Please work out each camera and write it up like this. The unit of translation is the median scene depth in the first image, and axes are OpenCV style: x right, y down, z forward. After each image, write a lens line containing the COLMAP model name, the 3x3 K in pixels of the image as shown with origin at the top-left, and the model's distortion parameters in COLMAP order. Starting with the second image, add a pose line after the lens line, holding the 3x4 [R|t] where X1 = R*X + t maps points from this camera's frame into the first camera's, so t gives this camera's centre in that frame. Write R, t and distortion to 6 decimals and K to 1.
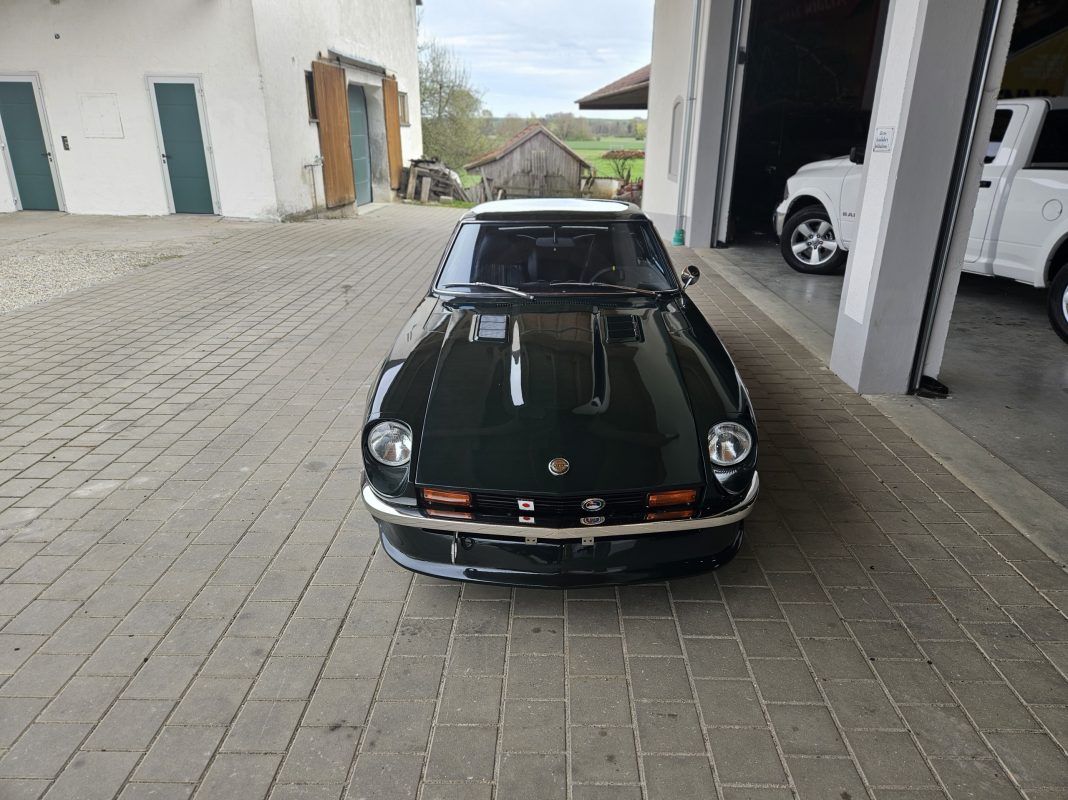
lens RADIAL K [[711.8, 0, 543.2], [0, 711.8, 400.1], [0, 0, 1]] dist [0.074620, -0.063693]
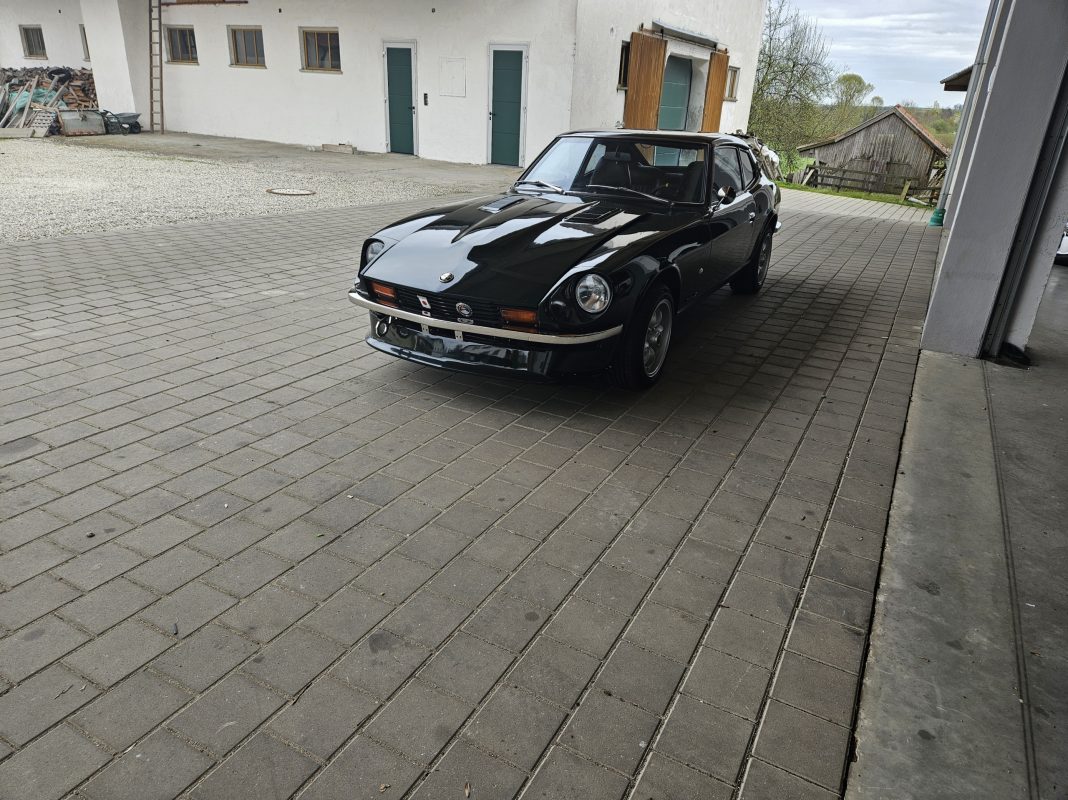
lens RADIAL K [[711.8, 0, 542.8], [0, 711.8, 408.3], [0, 0, 1]] dist [0.074620, -0.063693]
pose [[0.885722, 0.212939, -0.412497, 0.140782], [-0.201987, 0.976844, 0.070555, 0.035746], [0.417969, 0.020827, 0.908222, -0.030510]]
